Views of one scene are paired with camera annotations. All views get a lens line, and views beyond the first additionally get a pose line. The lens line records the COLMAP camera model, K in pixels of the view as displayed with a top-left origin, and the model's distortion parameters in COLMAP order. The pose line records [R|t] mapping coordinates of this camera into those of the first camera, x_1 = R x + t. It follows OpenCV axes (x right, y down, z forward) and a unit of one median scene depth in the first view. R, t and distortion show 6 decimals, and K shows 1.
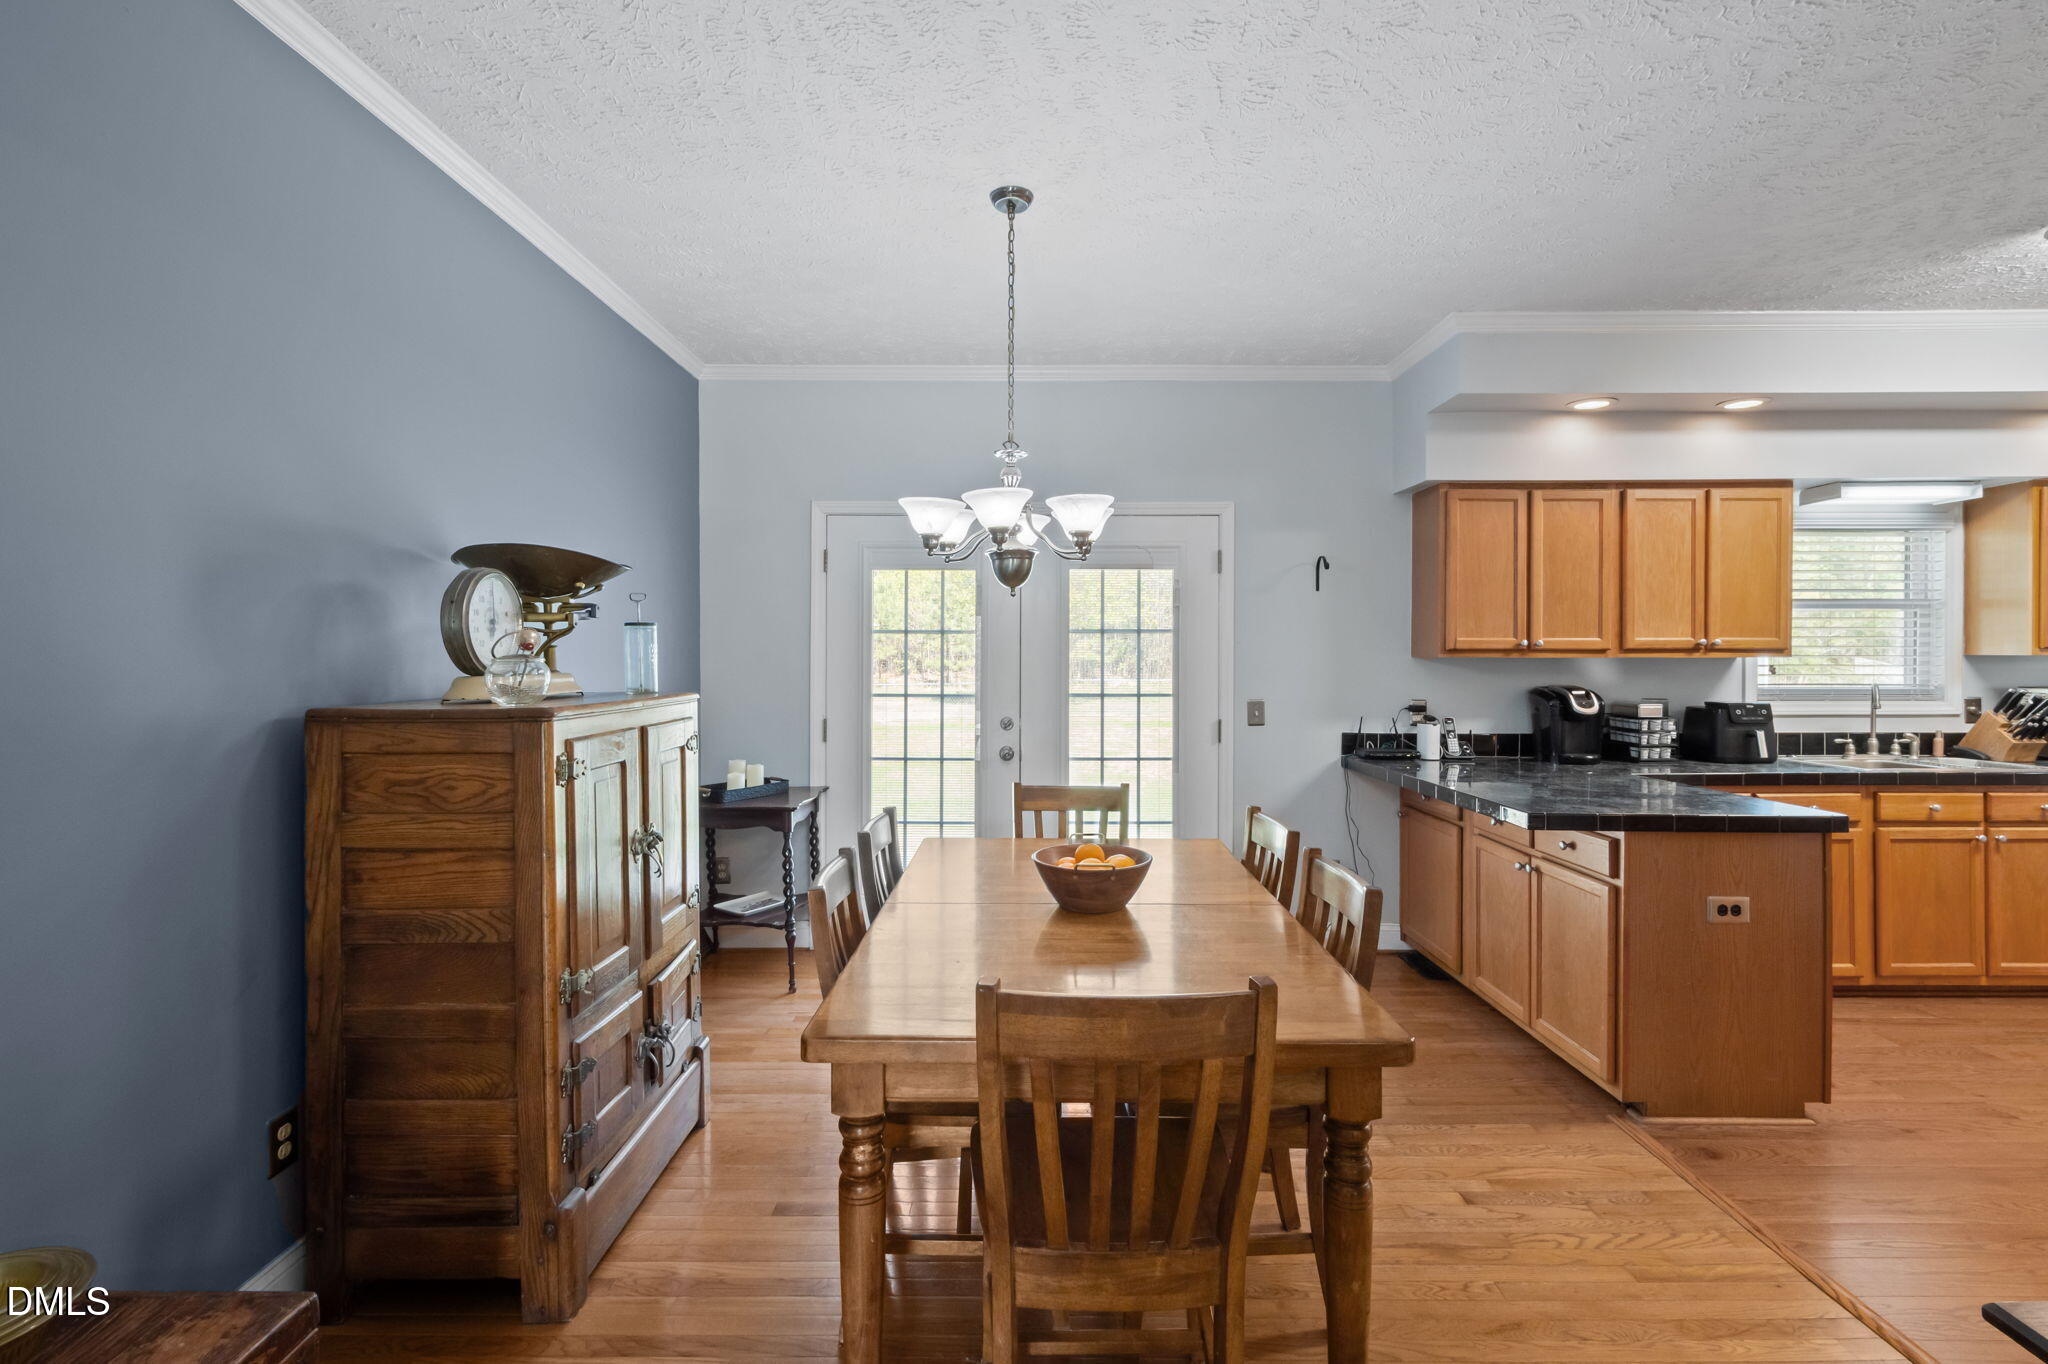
lens RADIAL K [[868.5, 0, 1021.1], [0, 868.5, 681.8], [0, 0, 1]] dist [0.010119, -0.000520]
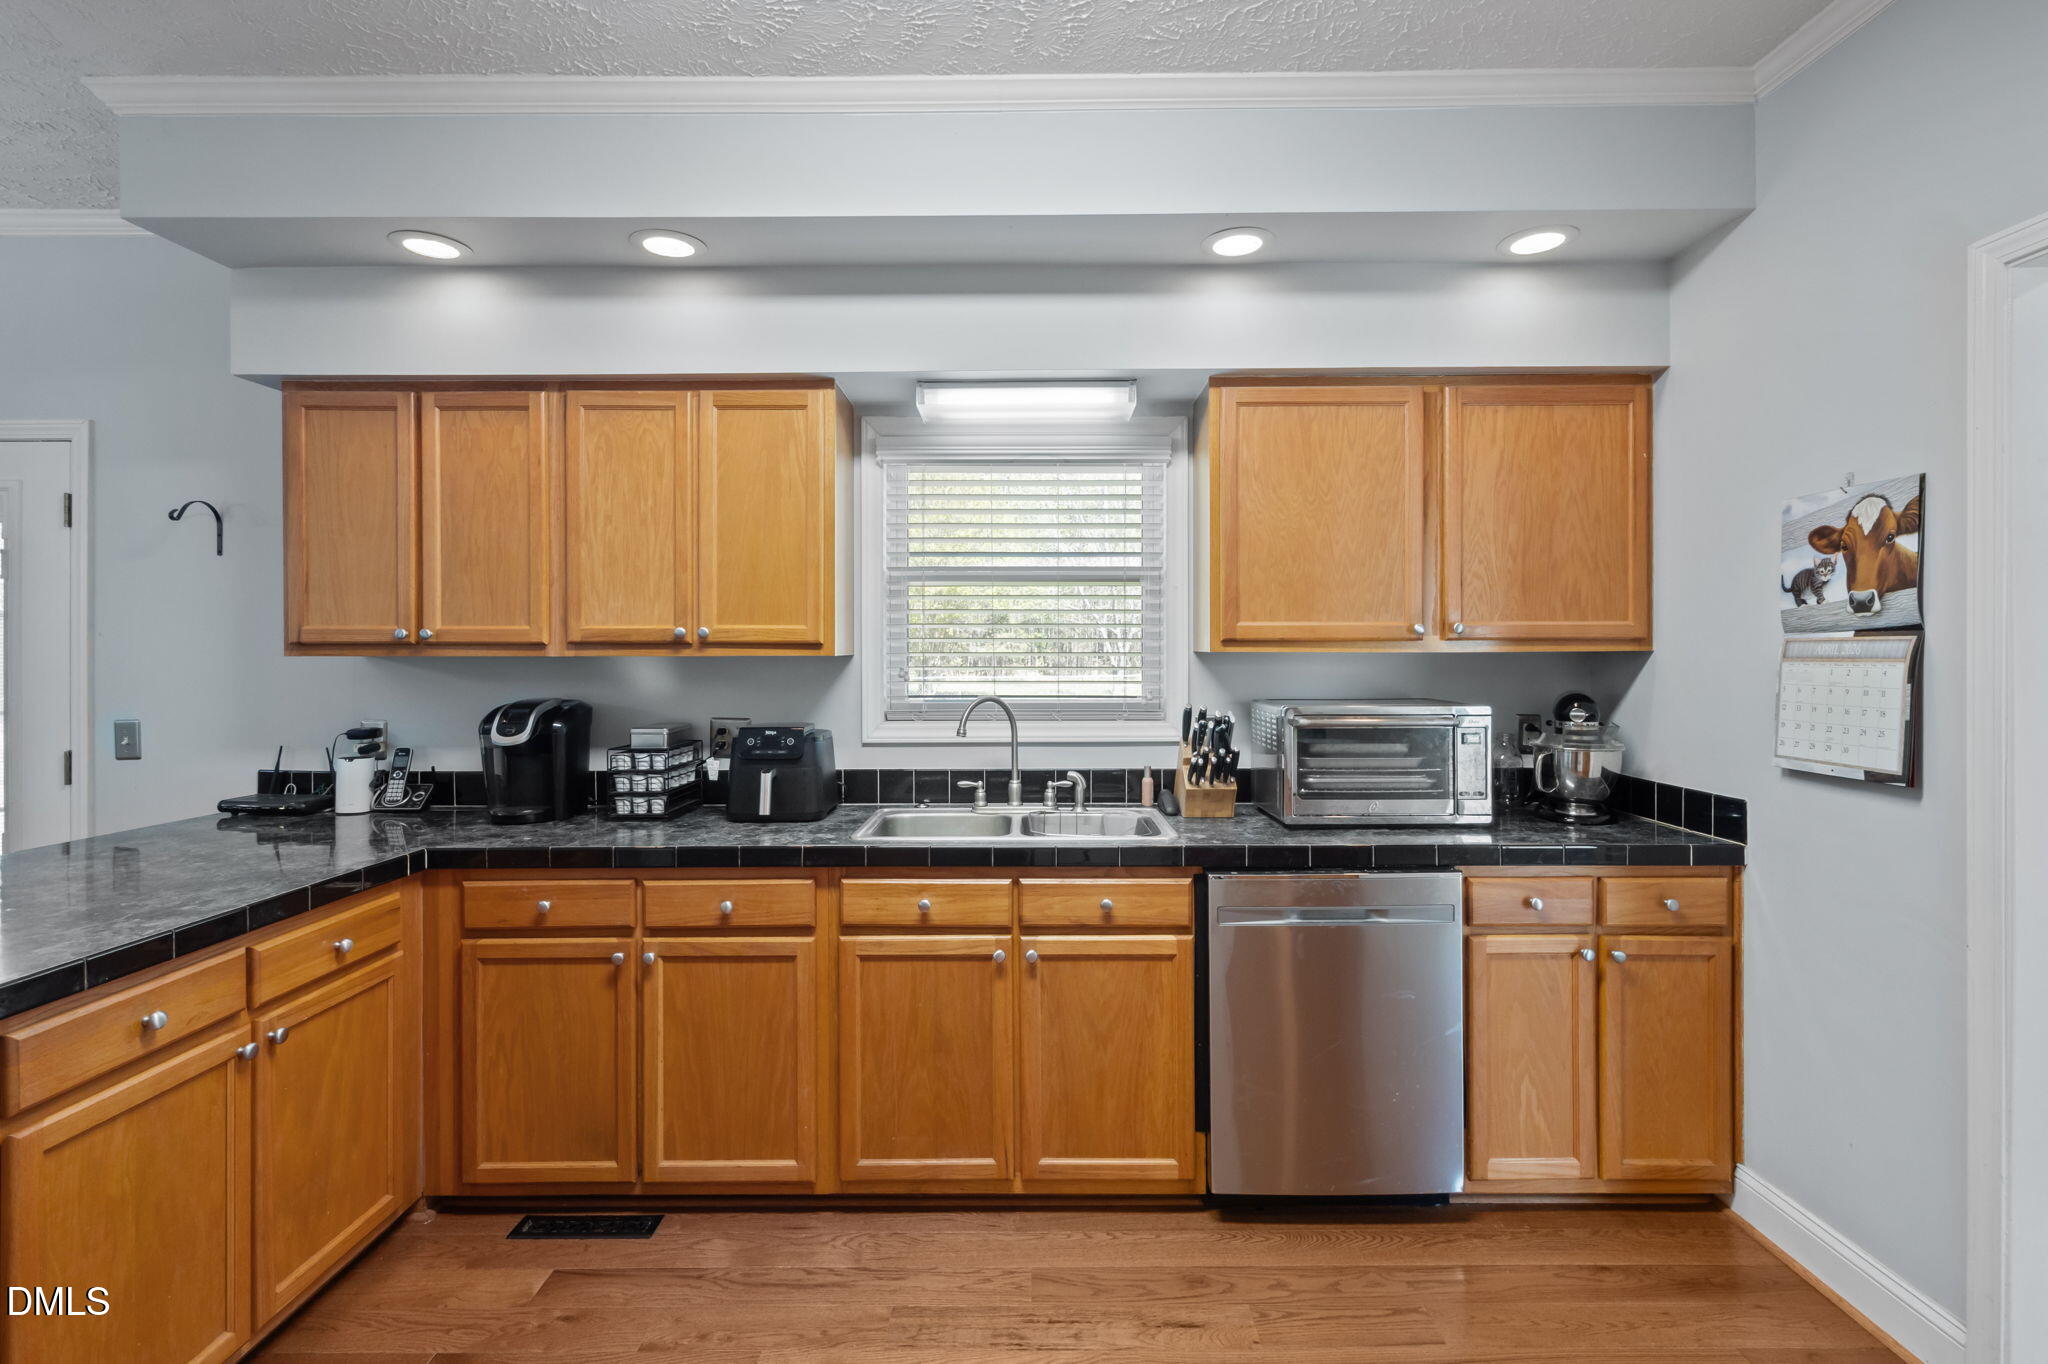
lens RADIAL K [[868.5, 0, 1027.0], [0, 868.5, 676.0], [0, 0, 1]] dist [0.010119, -0.000520]
pose [[0.999980, -0.001616, -0.006186, 1.002511], [0.001633, 0.999995, 0.002684, -0.014197], [0.006182, -0.002694, 0.999977, 0.359207]]
